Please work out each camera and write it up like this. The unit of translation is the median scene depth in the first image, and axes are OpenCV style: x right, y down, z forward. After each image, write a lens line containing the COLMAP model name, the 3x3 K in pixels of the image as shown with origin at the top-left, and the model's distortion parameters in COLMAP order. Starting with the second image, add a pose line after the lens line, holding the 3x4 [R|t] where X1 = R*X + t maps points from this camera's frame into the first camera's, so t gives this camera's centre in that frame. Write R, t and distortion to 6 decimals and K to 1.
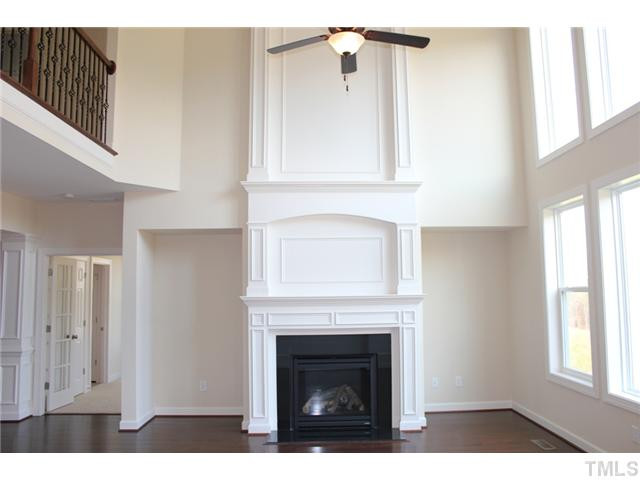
lens RADIAL K [[526.1, 0, 323.5], [0, 526.1, 238.6], [0, 0, 1]] dist [-0.121597, 0.057260]
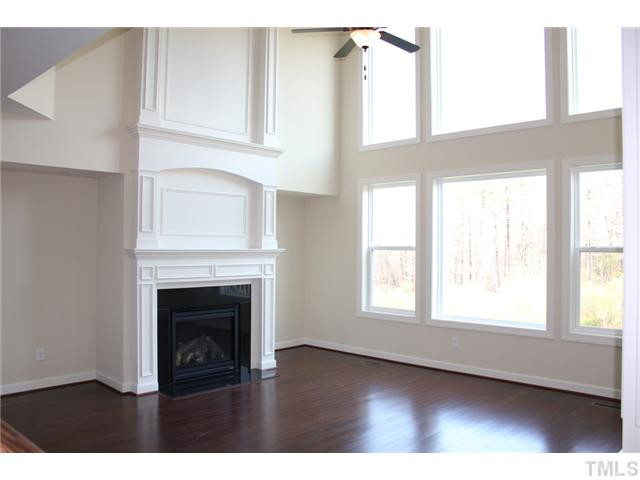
lens RADIAL K [[526.1, 0, 324.8], [0, 526.1, 242.3], [0, 0, 1]] dist [-0.121597, 0.057260]
pose [[0.718523, 0.022826, 0.695129, -0.533932], [-0.082266, 0.995234, 0.052354, 0.023671], [-0.690621, -0.094803, 0.716976, 0.113373]]
